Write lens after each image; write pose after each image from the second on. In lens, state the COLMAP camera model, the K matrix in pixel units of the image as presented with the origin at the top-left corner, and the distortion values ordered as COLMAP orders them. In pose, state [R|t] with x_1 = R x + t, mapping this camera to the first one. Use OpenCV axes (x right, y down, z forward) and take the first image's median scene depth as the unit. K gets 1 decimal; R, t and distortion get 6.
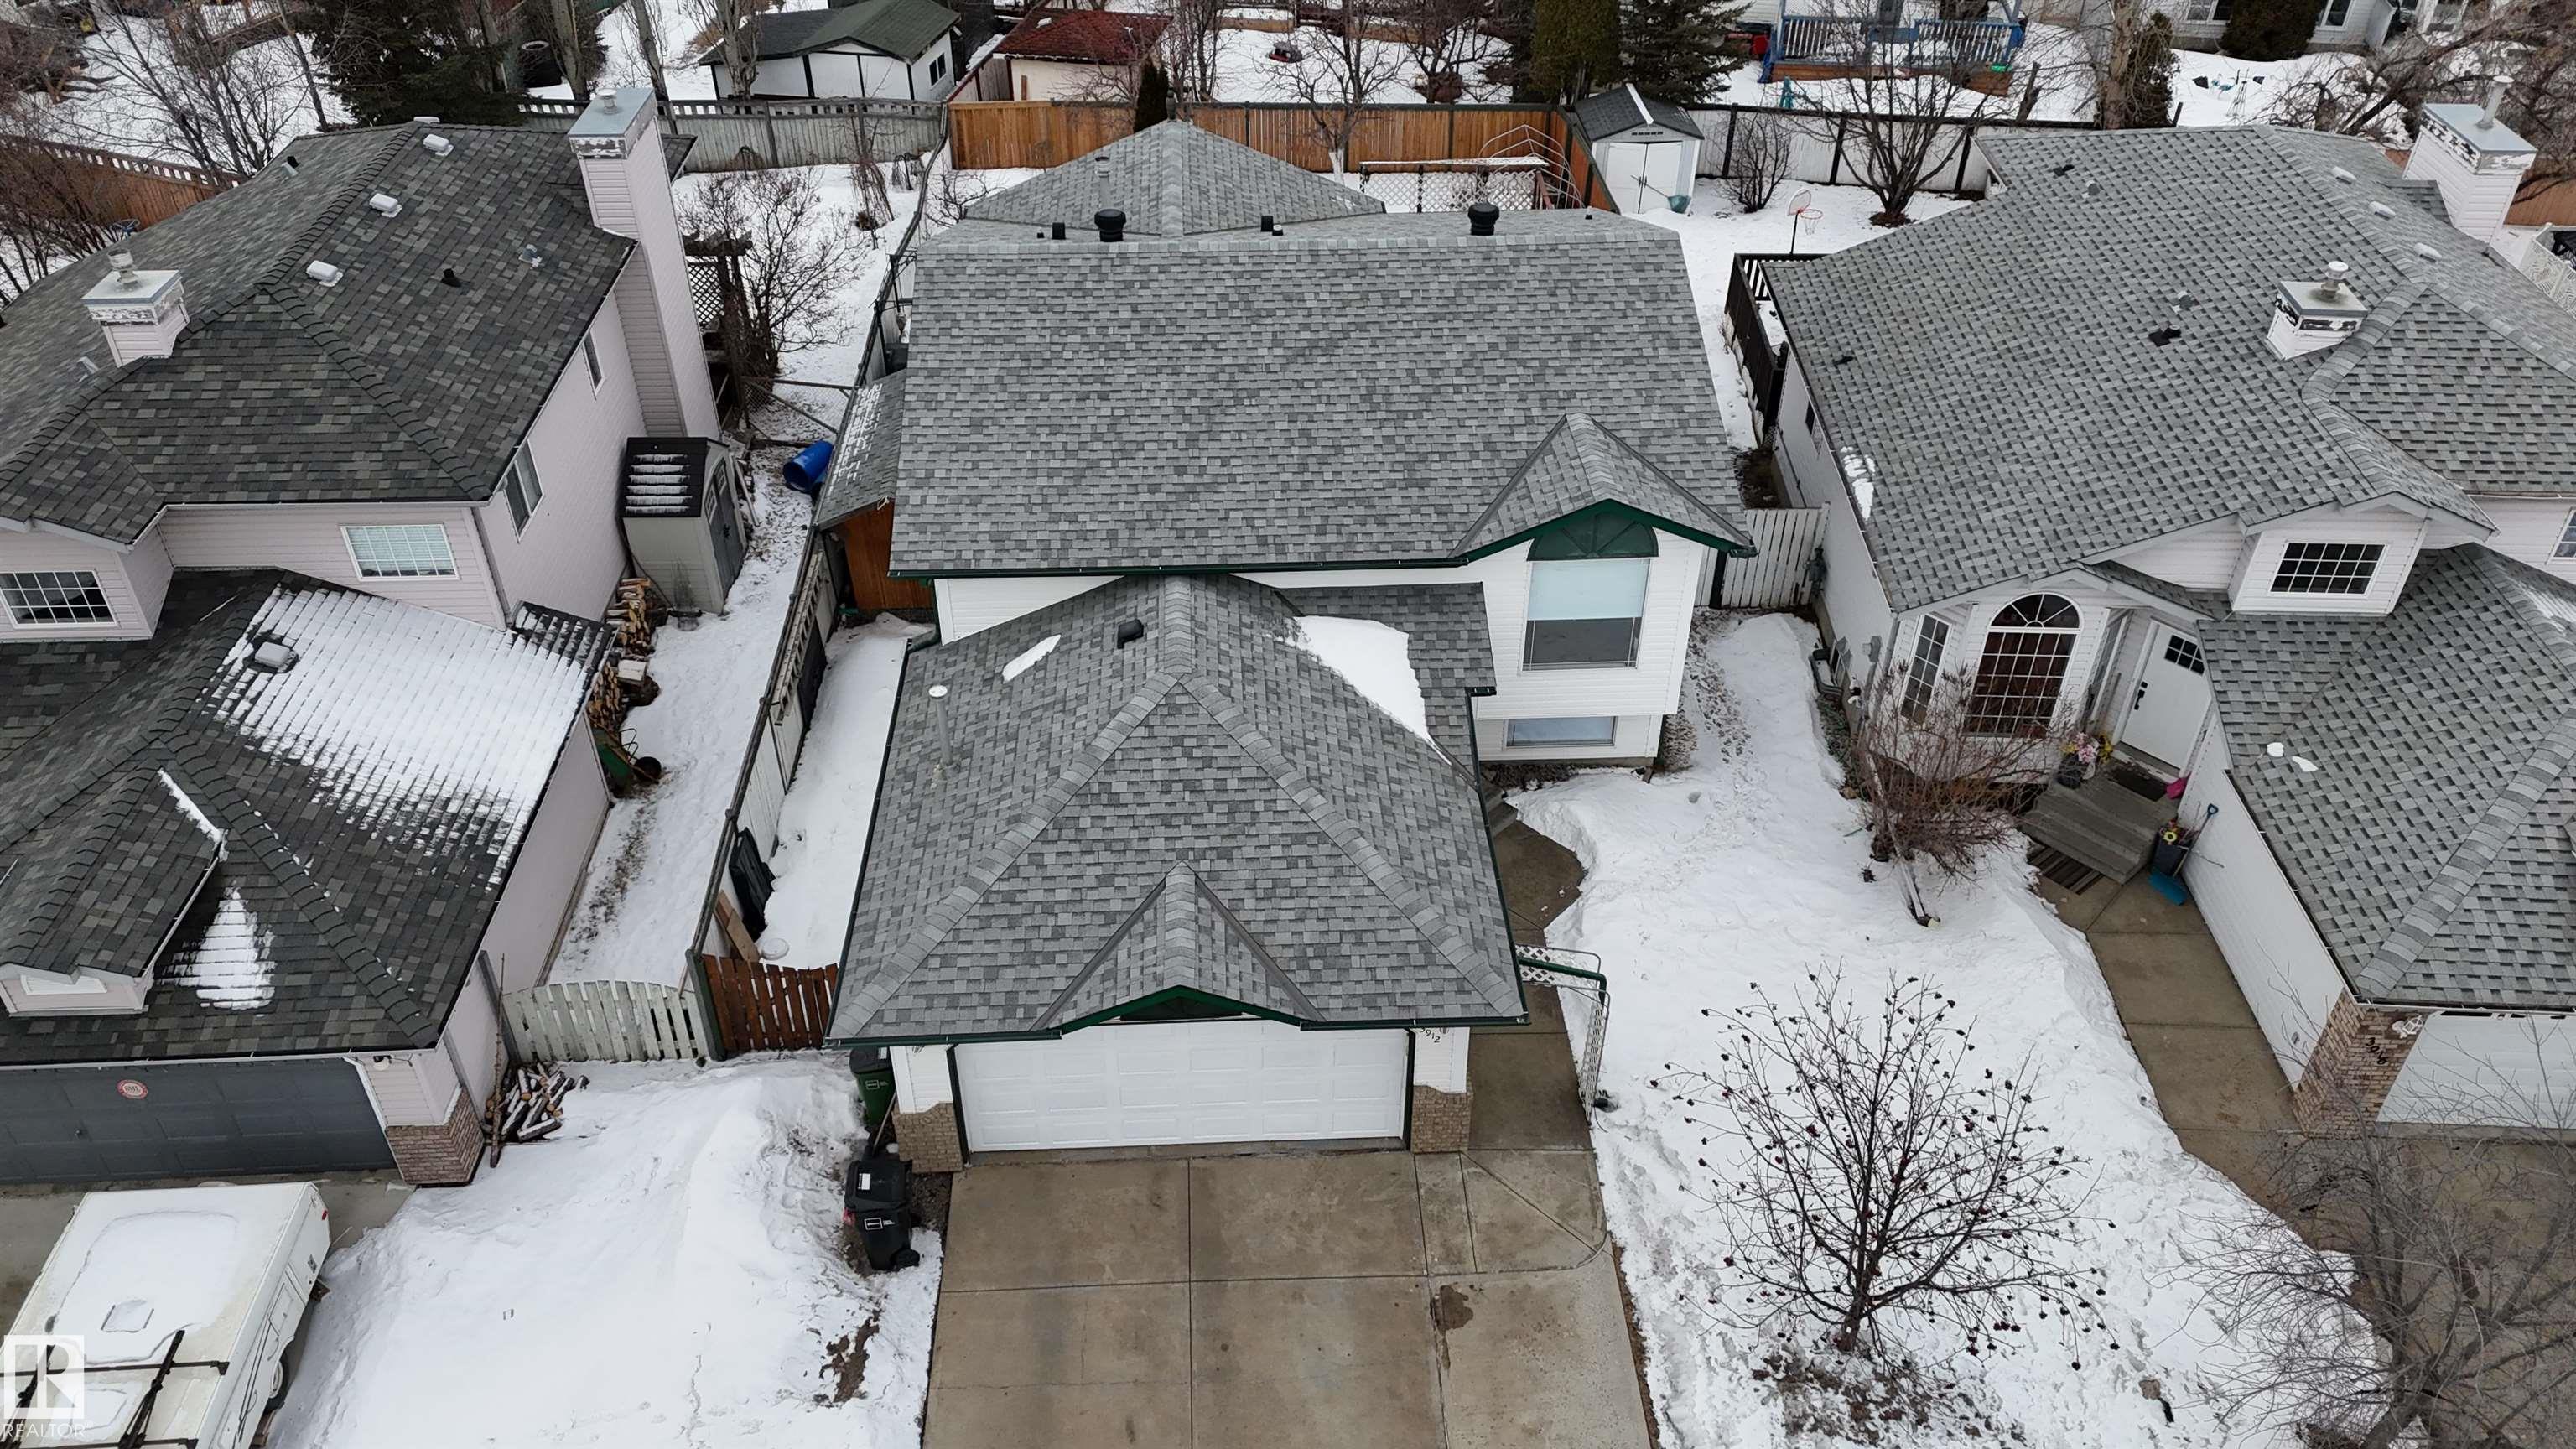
lens RADIAL K [[1874.2, 0, 1288.0], [0, 1874.2, 724.5], [0, 0, 1]] dist [0.091016, -0.080404]
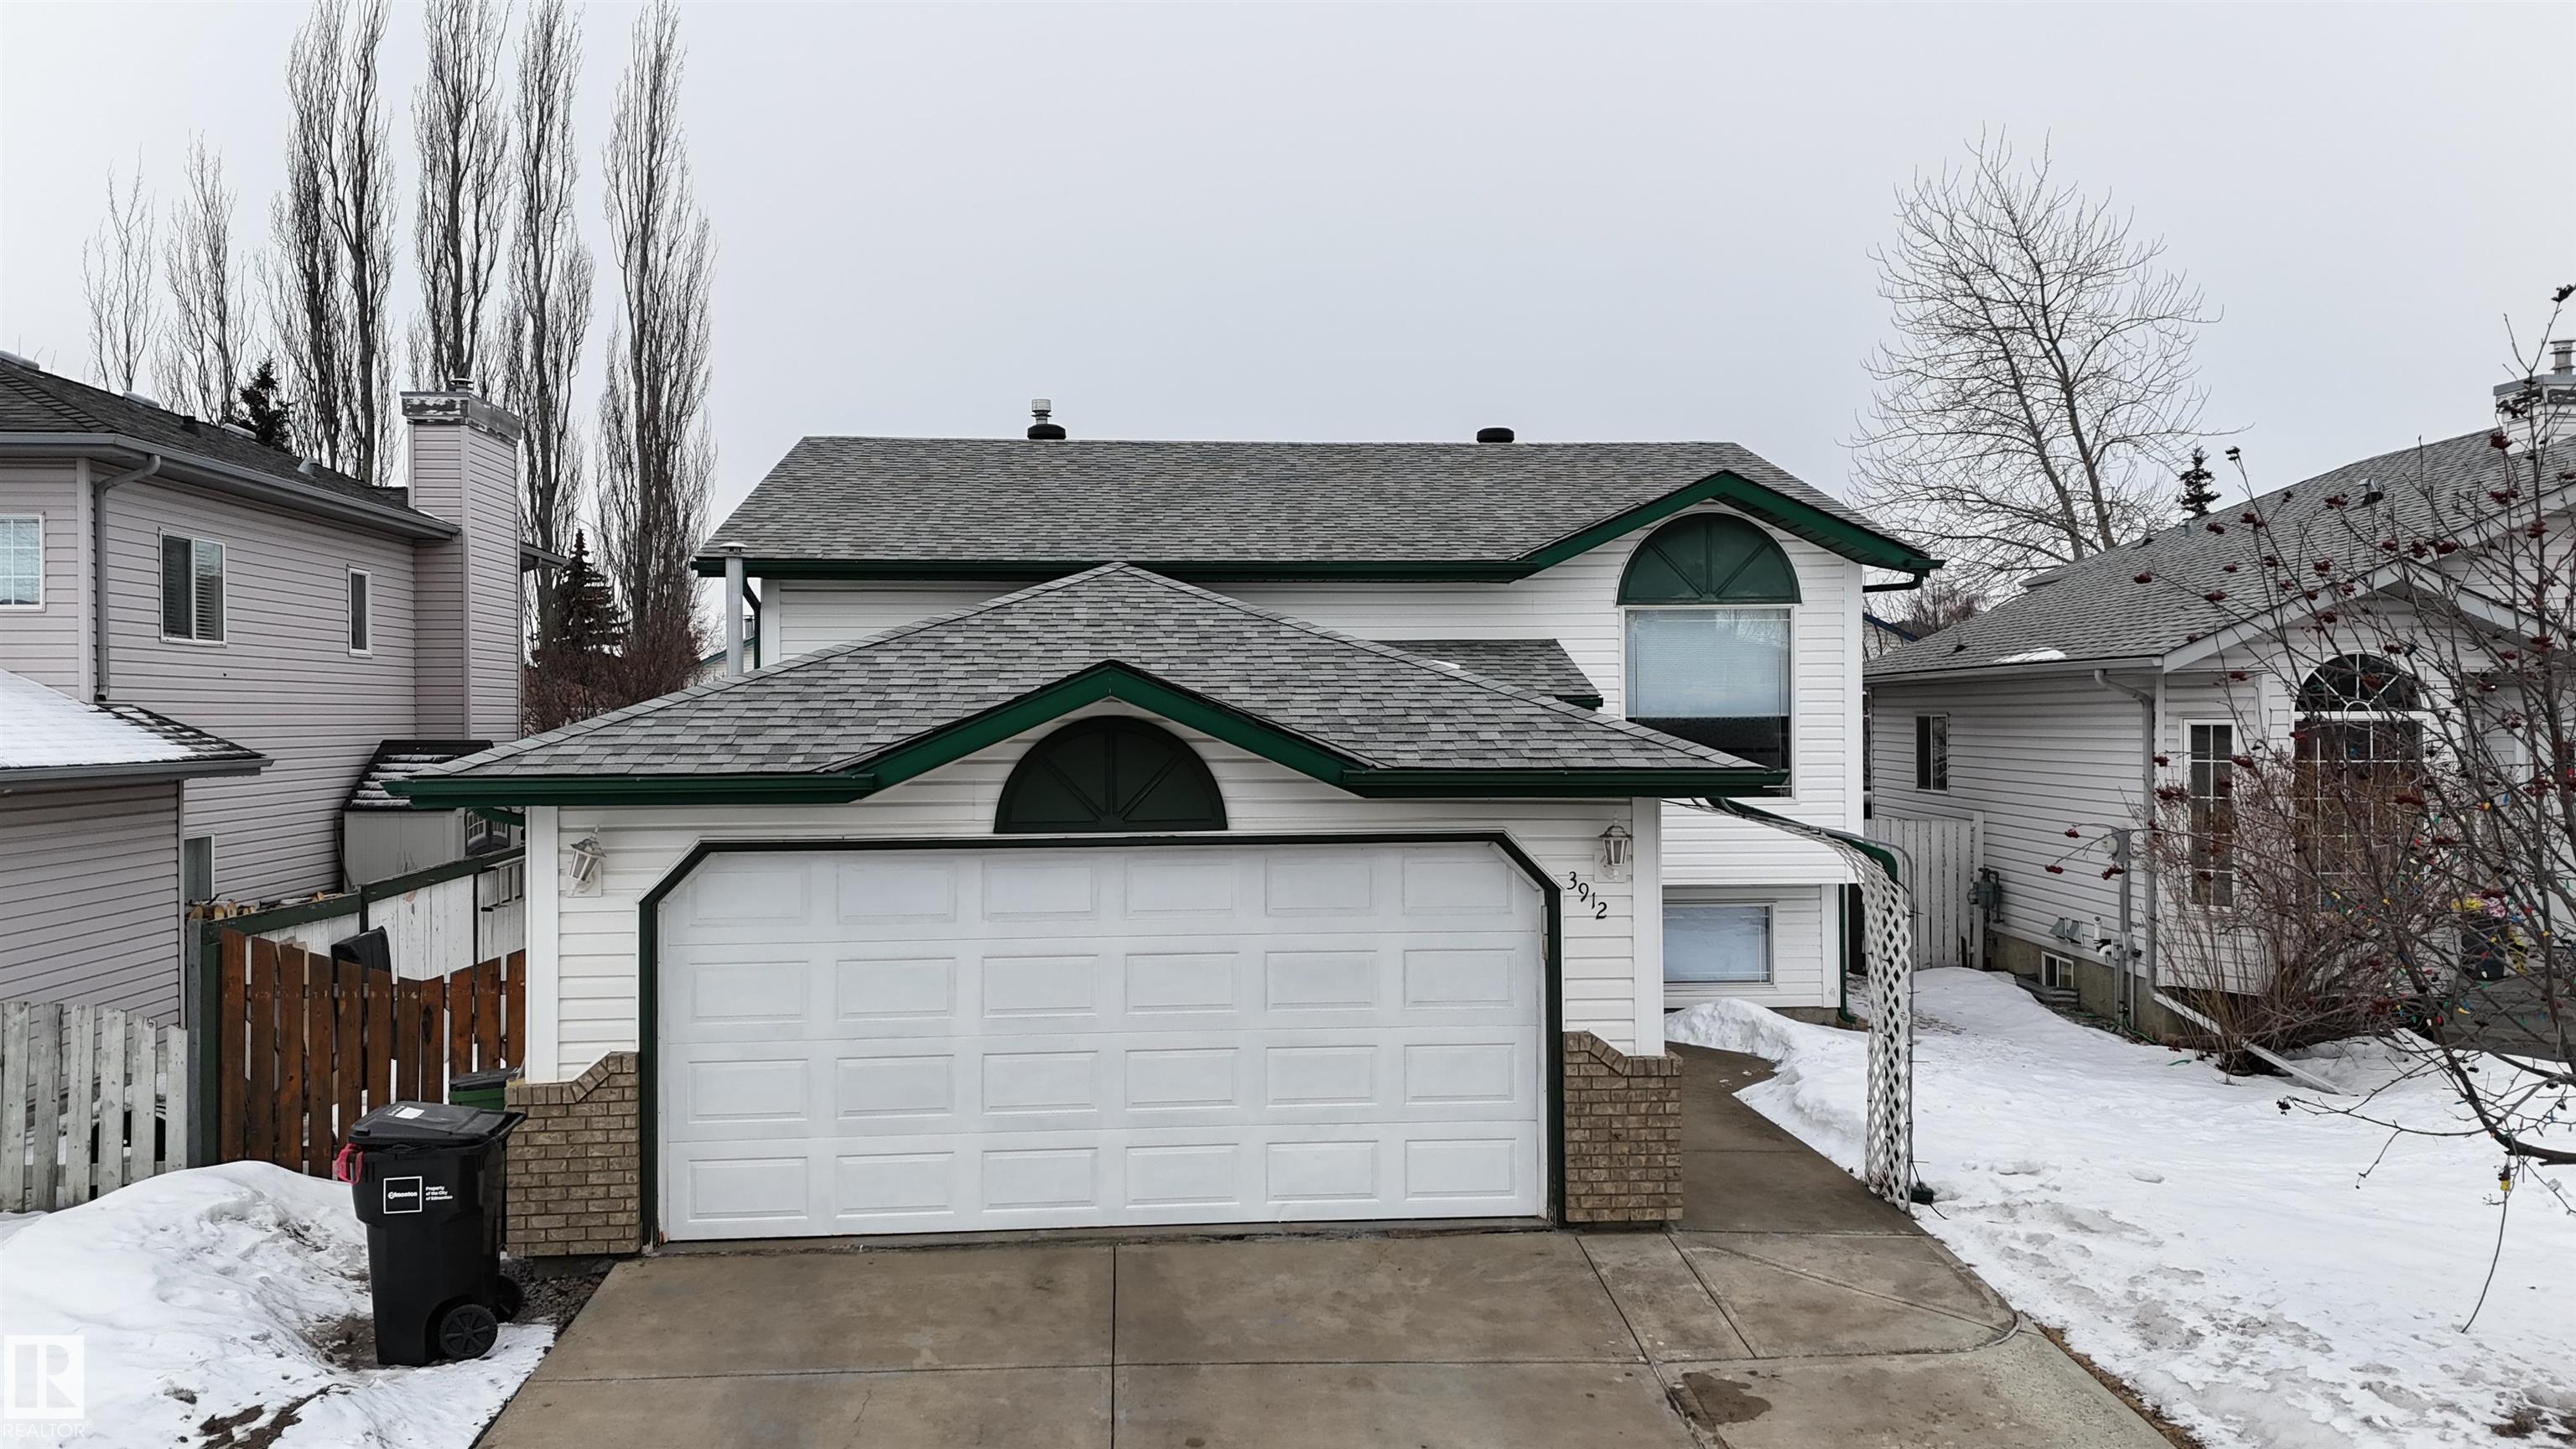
lens RADIAL K [[1874.2, 0, 1288.0], [0, 1874.2, 724.5], [0, 0, 1]] dist [0.091016, -0.080404]
pose [[0.999323, -0.007756, 0.035976, -0.024696], [0.027729, 0.801405, -0.597478, 0.416313], [-0.024198, 0.598071, 0.801078, 0.528633]]
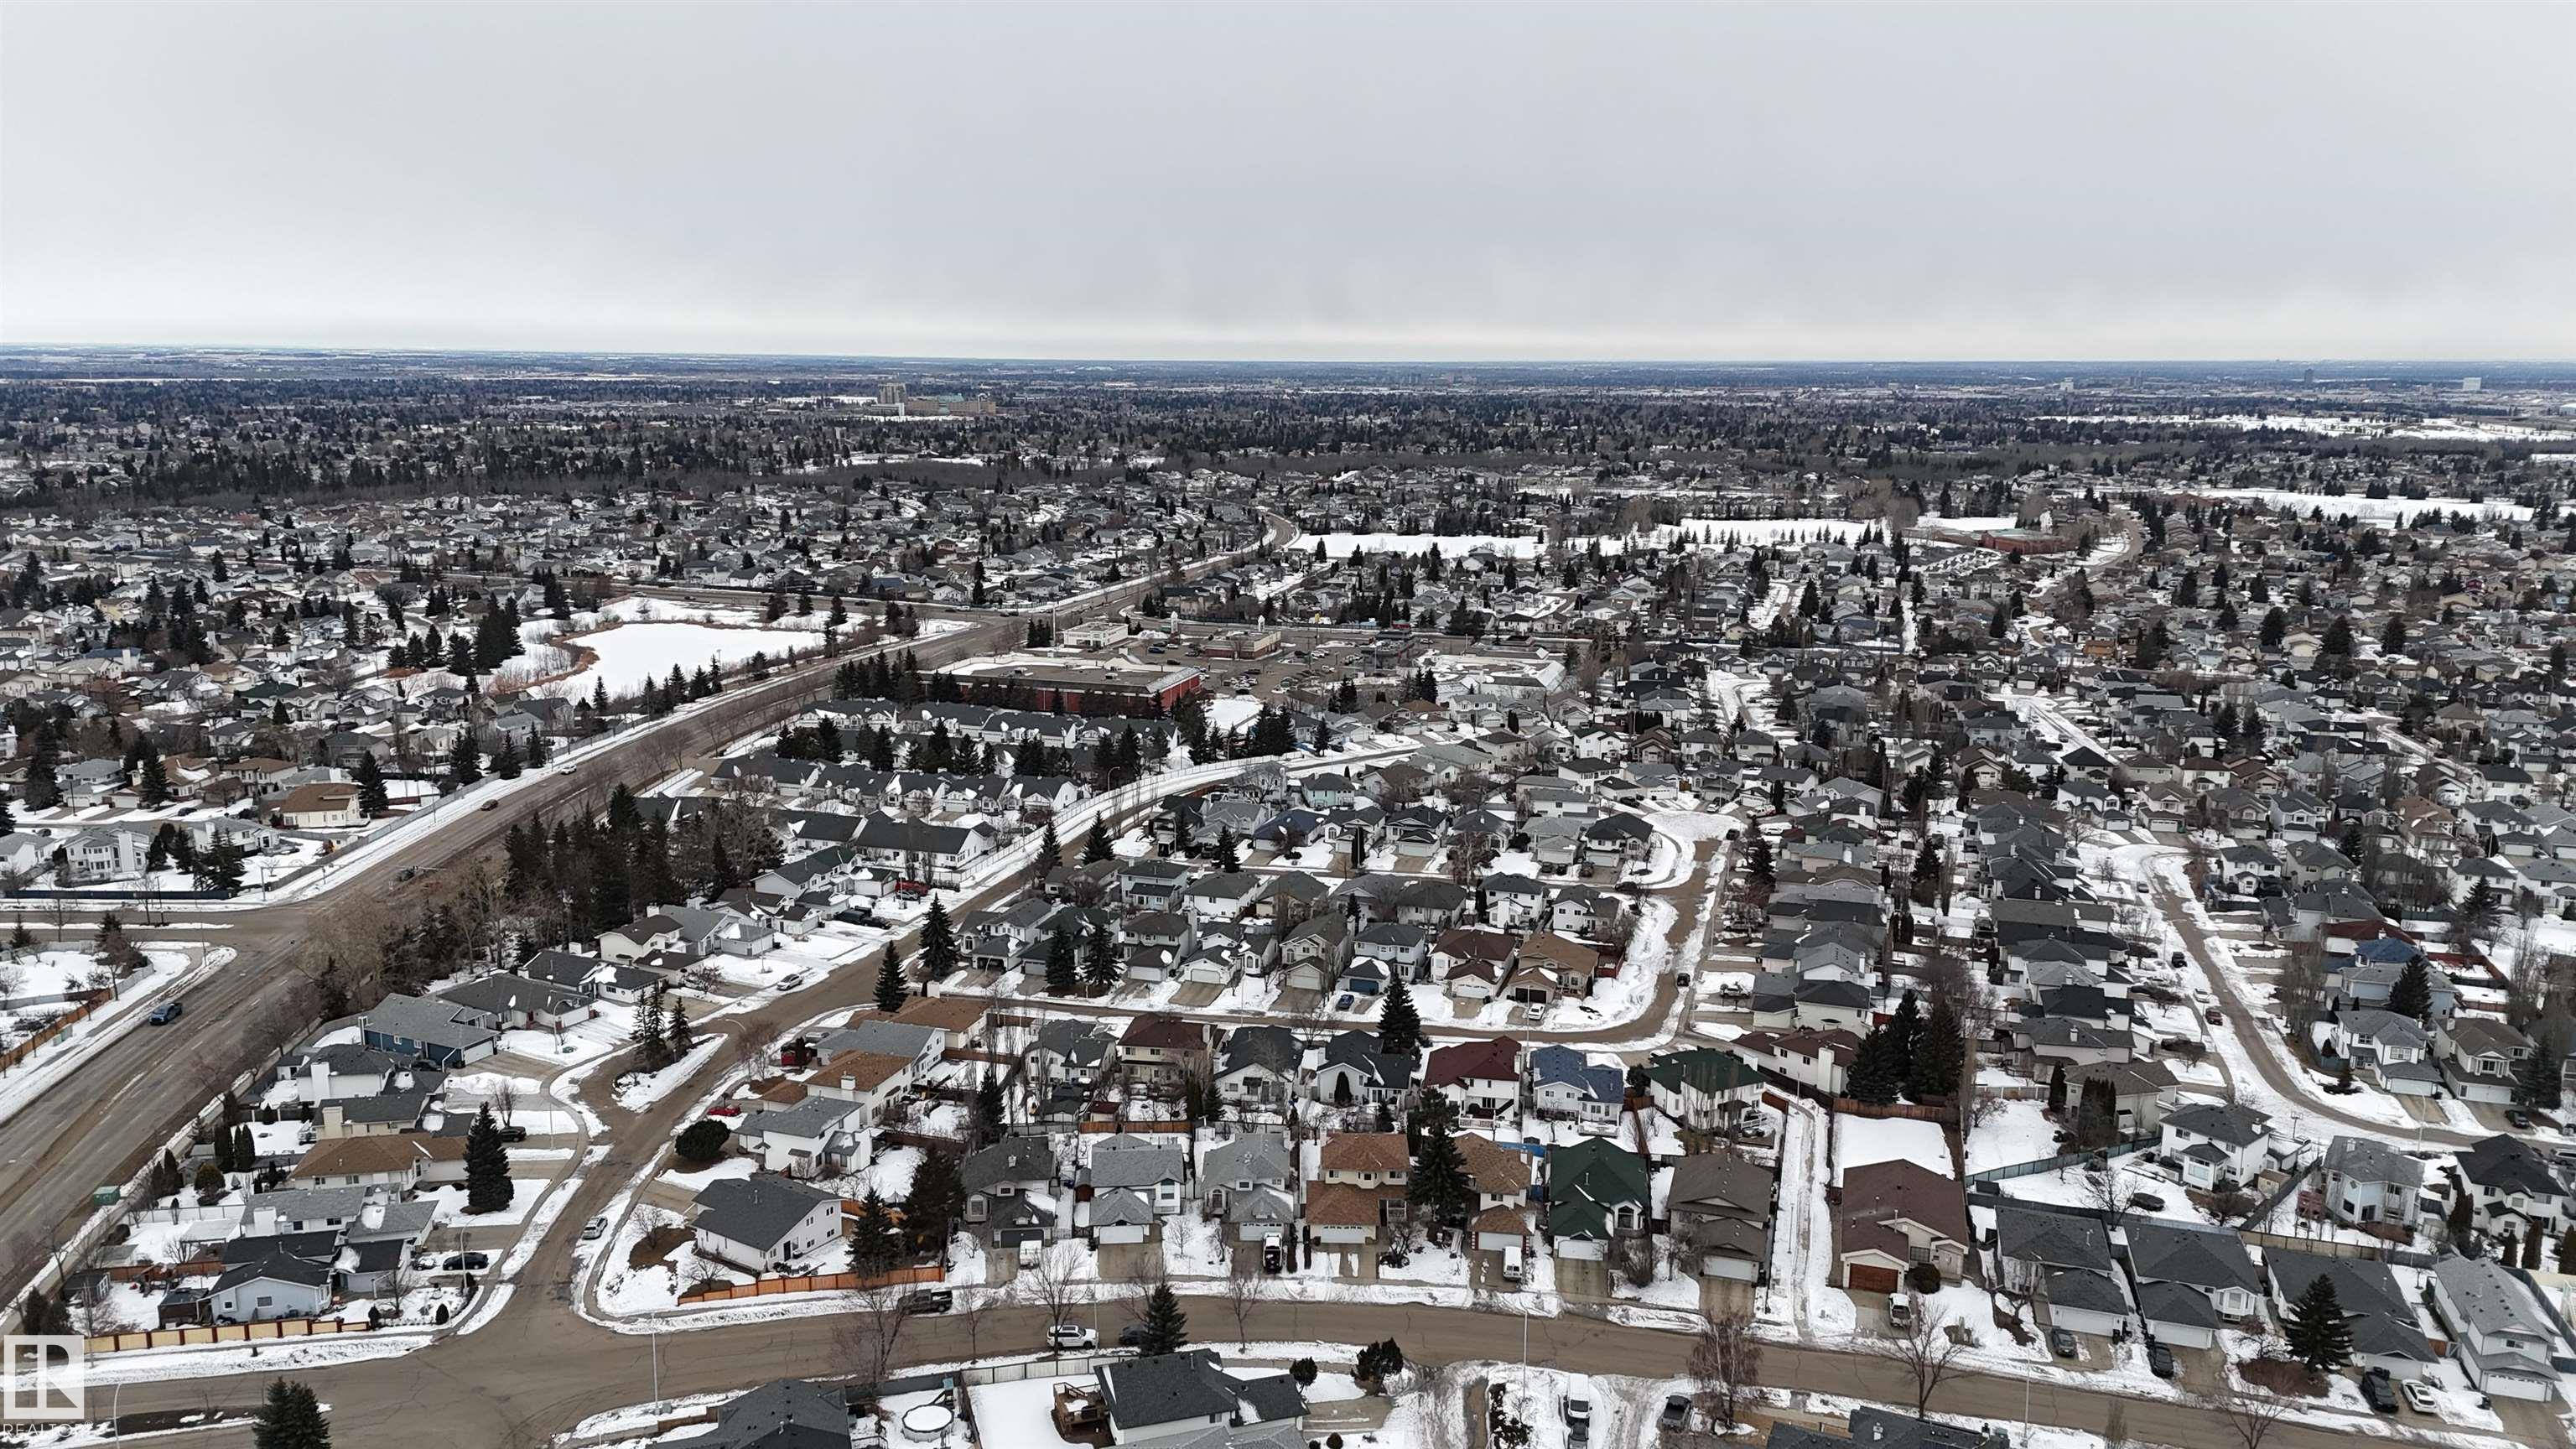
lens RADIAL K [[1874.2, 0, 1288.0], [0, 1874.2, 724.5], [0, 0, 1]] dist [0.091016, -0.080404]
pose [[0.999246, 0.000356, 0.038823, 0.442483], [0.016557, 0.900568, -0.434400, 2.129188], [-0.035117, 0.434715, 0.899883, -9.312426]]
